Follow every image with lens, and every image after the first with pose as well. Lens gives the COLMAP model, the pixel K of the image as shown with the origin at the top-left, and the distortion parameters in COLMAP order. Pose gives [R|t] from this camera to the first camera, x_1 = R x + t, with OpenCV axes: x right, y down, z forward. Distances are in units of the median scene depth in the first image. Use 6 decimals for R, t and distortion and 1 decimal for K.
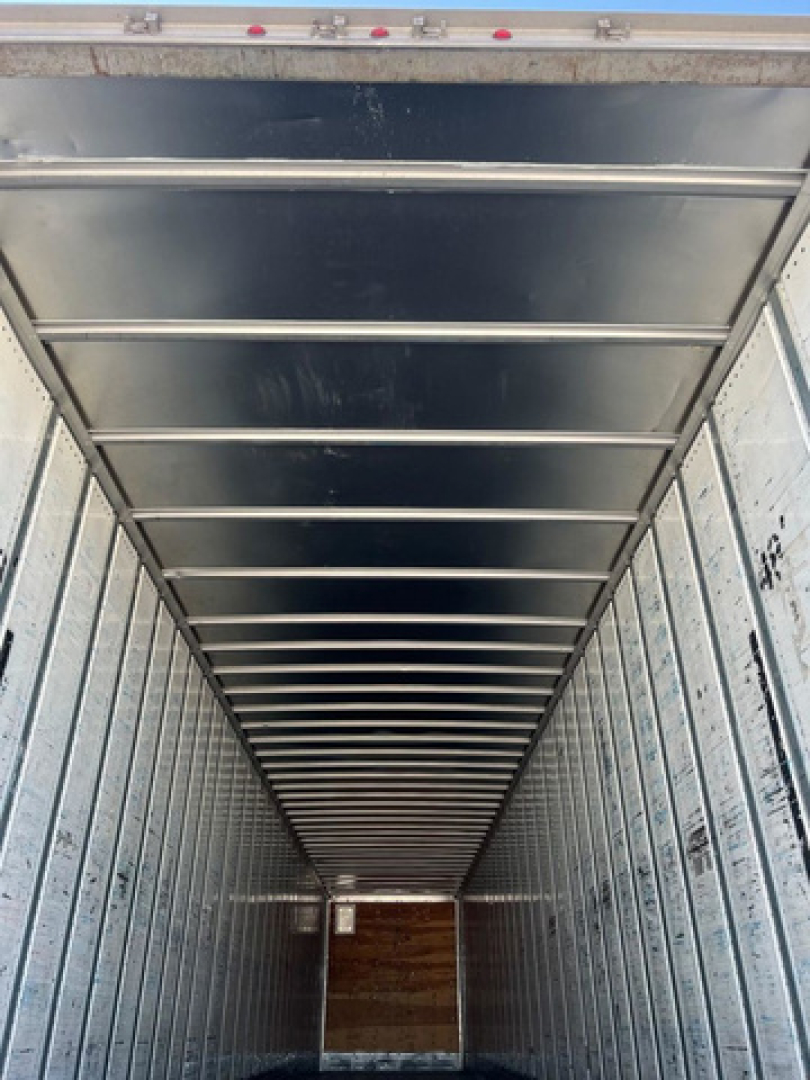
lens RADIAL K [[812.4, 0, 407.9], [0, 812.4, 548.3], [0, 0, 1]] dist [0.061852, -0.073953]
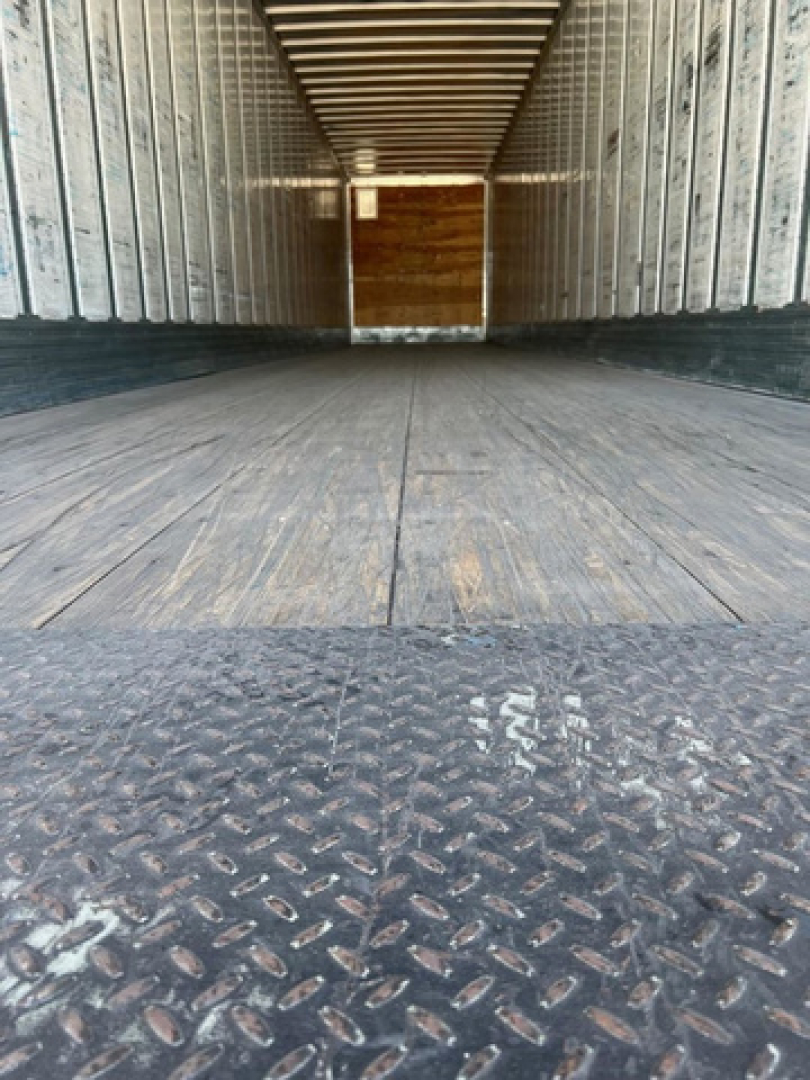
lens RADIAL K [[812.4, 0, 402.6], [0, 812.4, 539.5], [0, 0, 1]] dist [0.061852, -0.073953]
pose [[0.999236, -0.006940, -0.038459, -0.005597], [0.031802, 0.716377, 0.696988, 0.230958], [0.022714, -0.697679, 0.716050, 0.186058]]
